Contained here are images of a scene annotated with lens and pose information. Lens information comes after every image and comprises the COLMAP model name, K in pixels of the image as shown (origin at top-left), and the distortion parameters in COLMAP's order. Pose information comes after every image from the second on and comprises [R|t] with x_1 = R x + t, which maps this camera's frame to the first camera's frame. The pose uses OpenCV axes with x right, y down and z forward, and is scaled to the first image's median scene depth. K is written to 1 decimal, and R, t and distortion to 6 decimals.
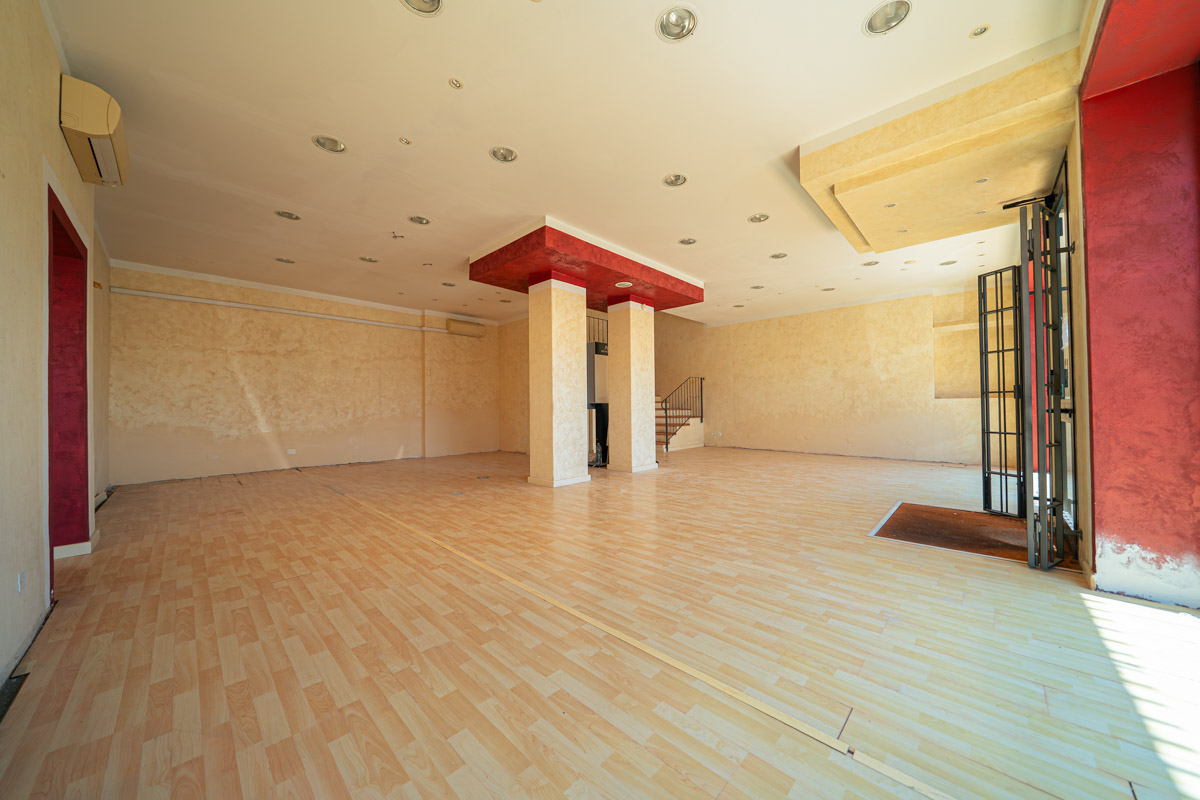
lens RADIAL K [[408.7, 0, 598.0], [0, 408.7, 401.9], [0, 0, 1]] dist [-0.006452, 0.000053]
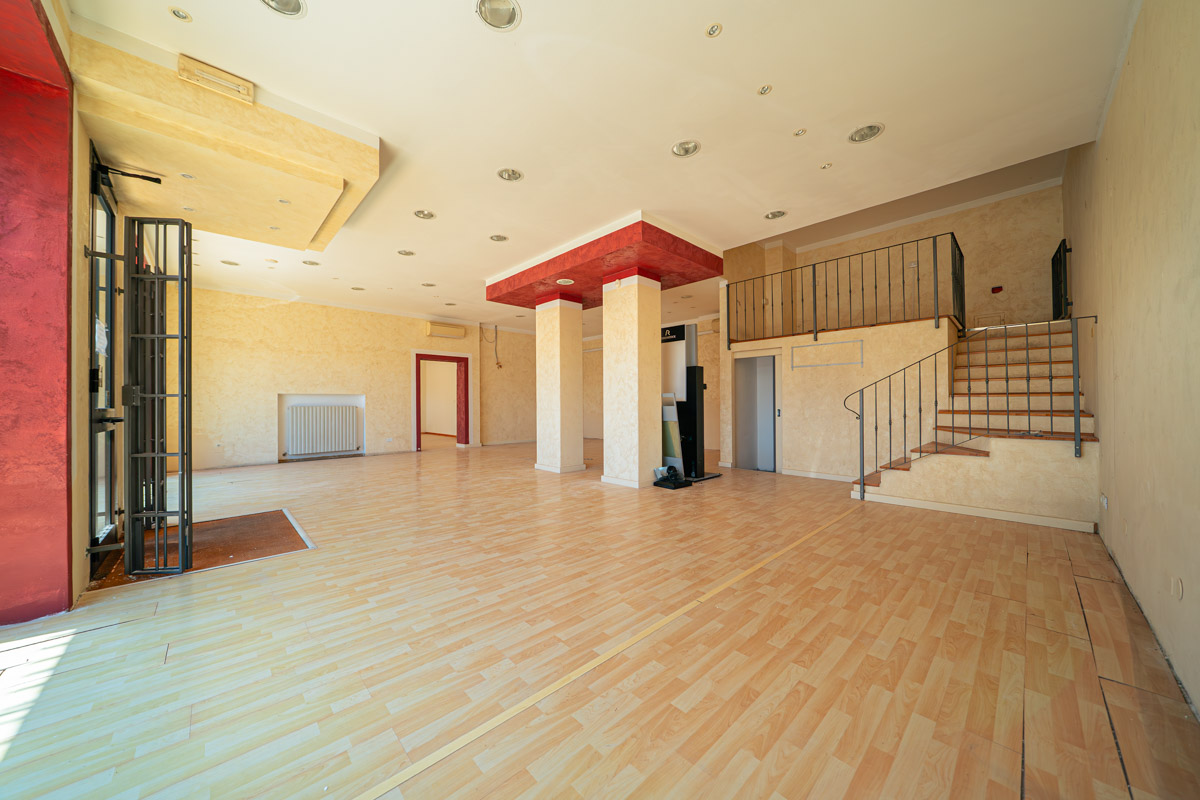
lens RADIAL K [[409.2, 0, 600.0], [0, 409.2, 400.0], [0, 0, 1]] dist [0.000759, 0.000134]
pose [[-0.045989, -0.001636, -0.998941, 0.772939], [0.018045, 0.999834, -0.002468, -0.000092], [0.998779, -0.018139, -0.045952, 0.835593]]
